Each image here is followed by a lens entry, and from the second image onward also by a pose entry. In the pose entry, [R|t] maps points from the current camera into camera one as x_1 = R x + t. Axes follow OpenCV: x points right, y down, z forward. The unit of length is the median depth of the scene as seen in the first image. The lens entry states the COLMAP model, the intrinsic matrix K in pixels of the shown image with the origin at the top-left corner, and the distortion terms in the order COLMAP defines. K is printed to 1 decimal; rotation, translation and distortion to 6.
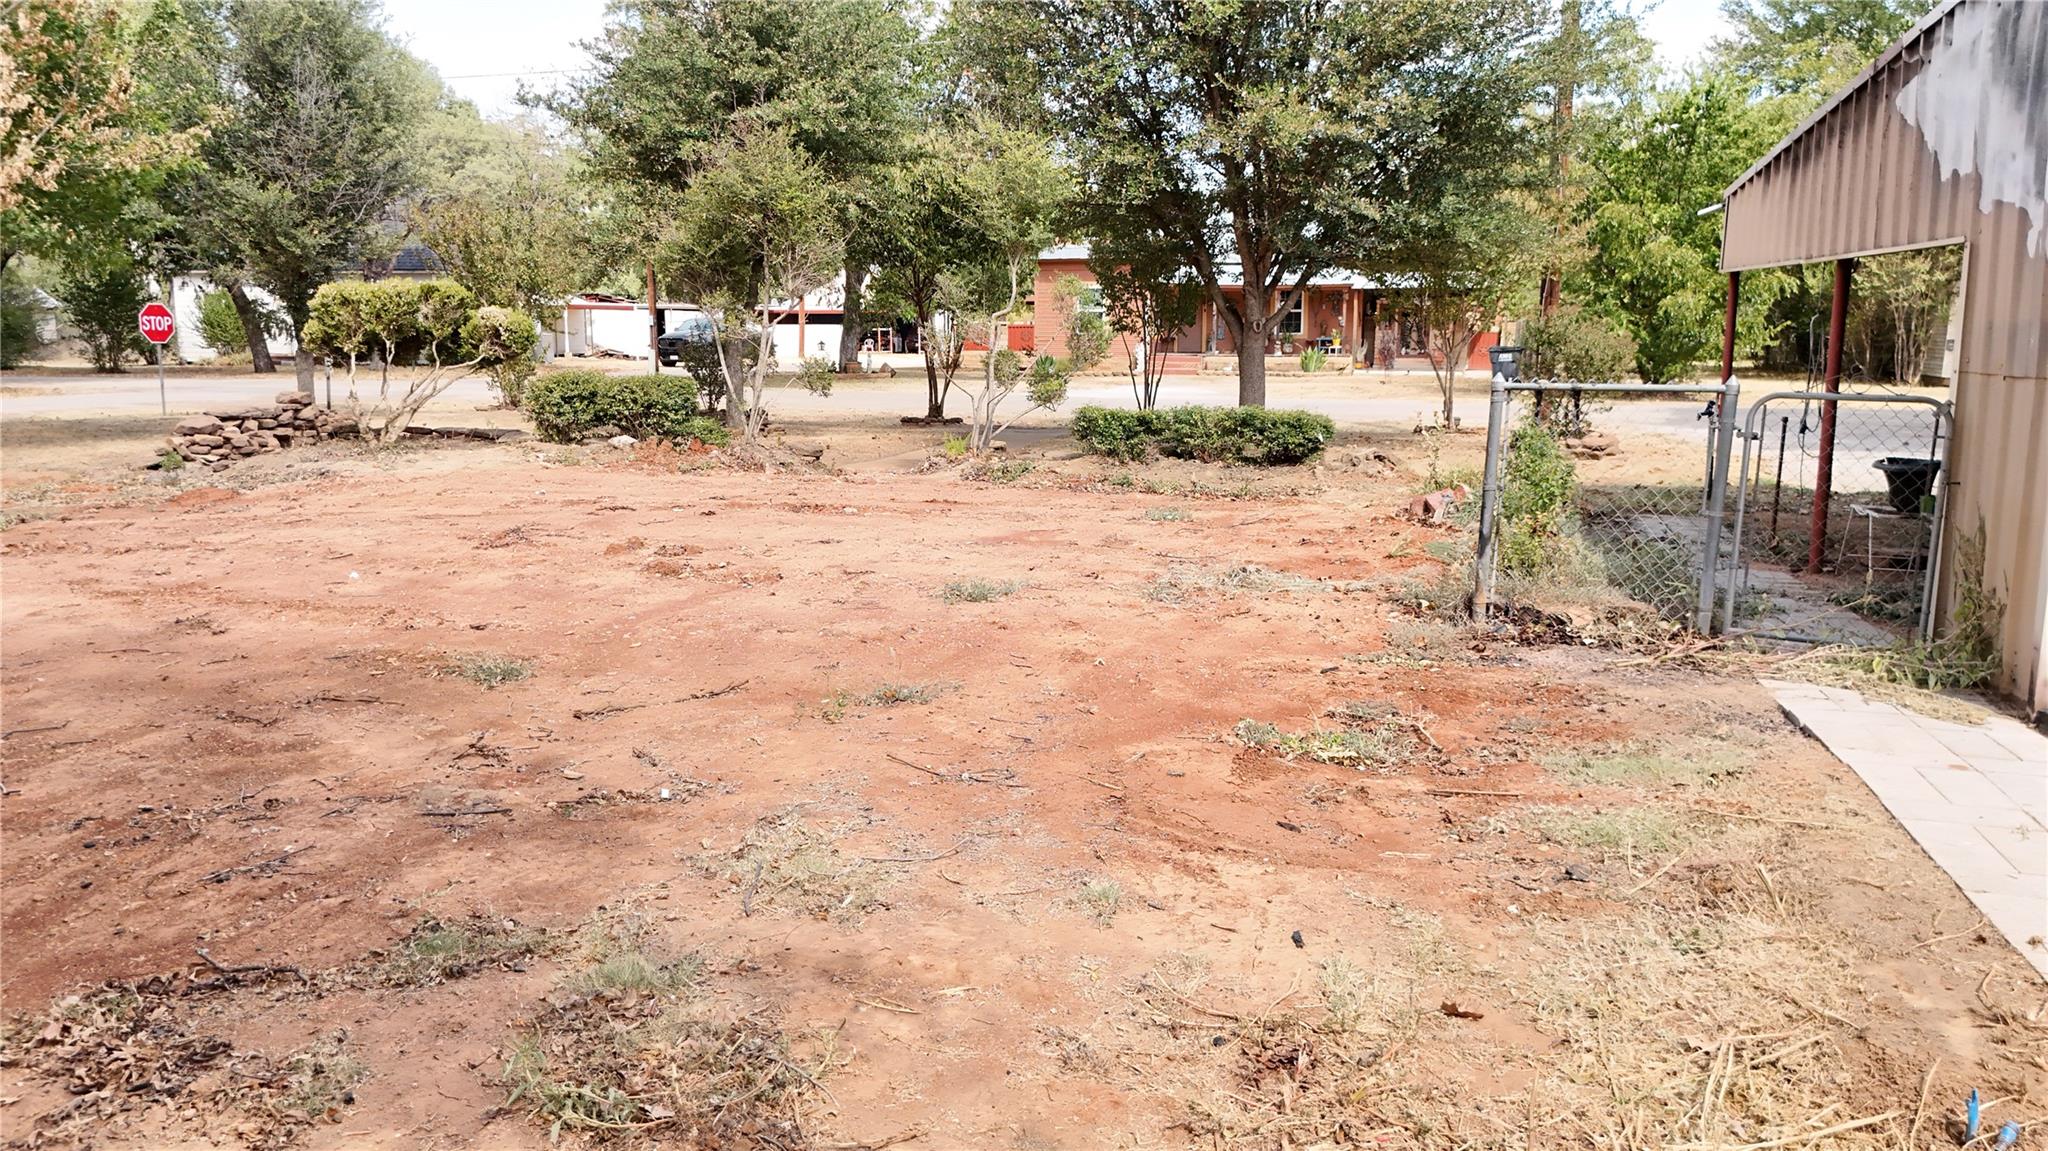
lens RADIAL K [[1493.3, 0, 1024.0], [0, 1493.3, 575.5], [0, 0, 1]] dist [0.065961, -0.070375]
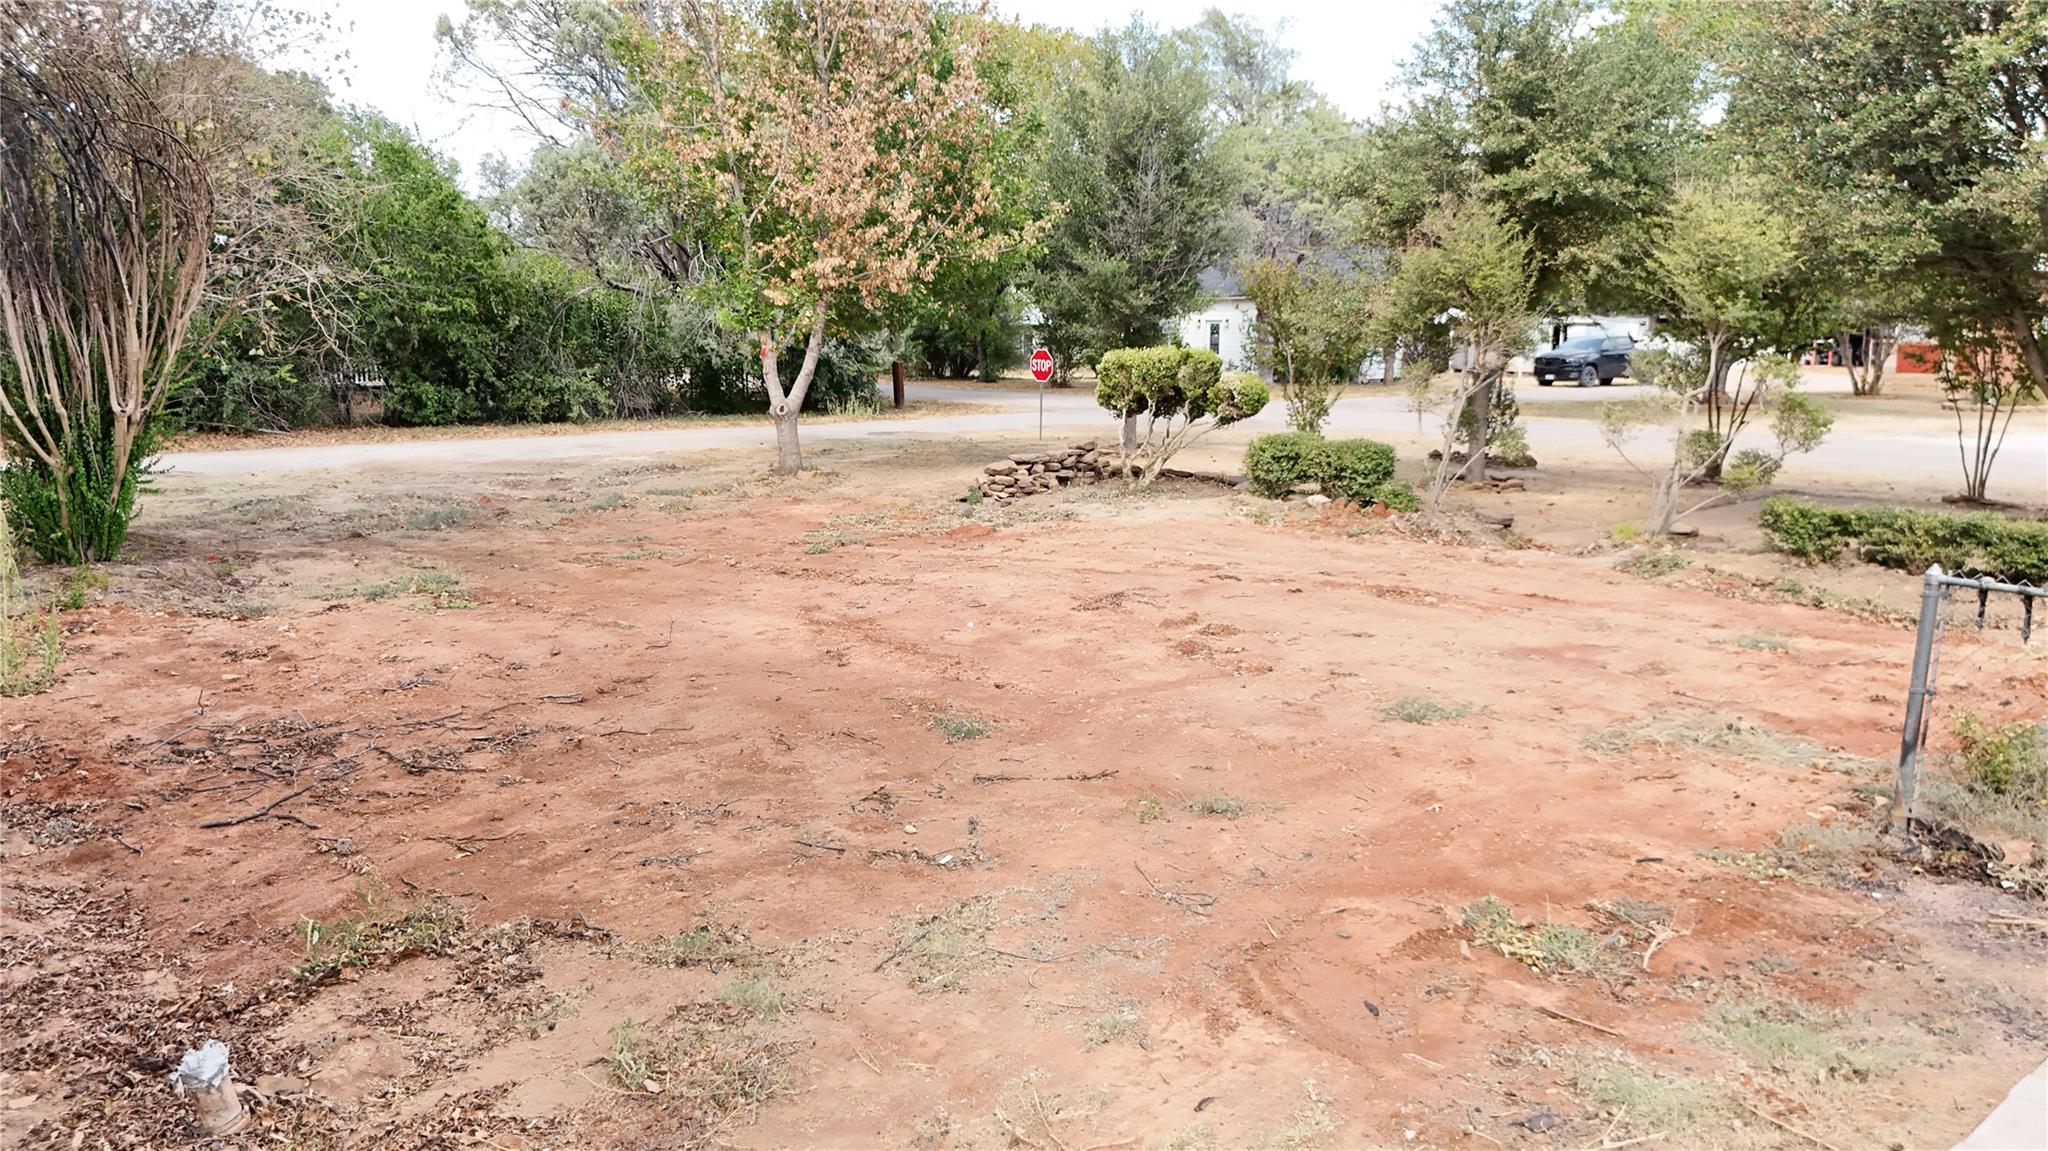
lens RADIAL K [[1493.3, 0, 1024.0], [0, 1493.3, 575.5], [0, 0, 1]] dist [0.065961, -0.070375]
pose [[0.826134, 0.094181, -0.555547, 0.162218], [-0.093982, 0.995153, 0.028949, -0.045469], [0.555581, 0.028296, 0.830981, -0.018857]]
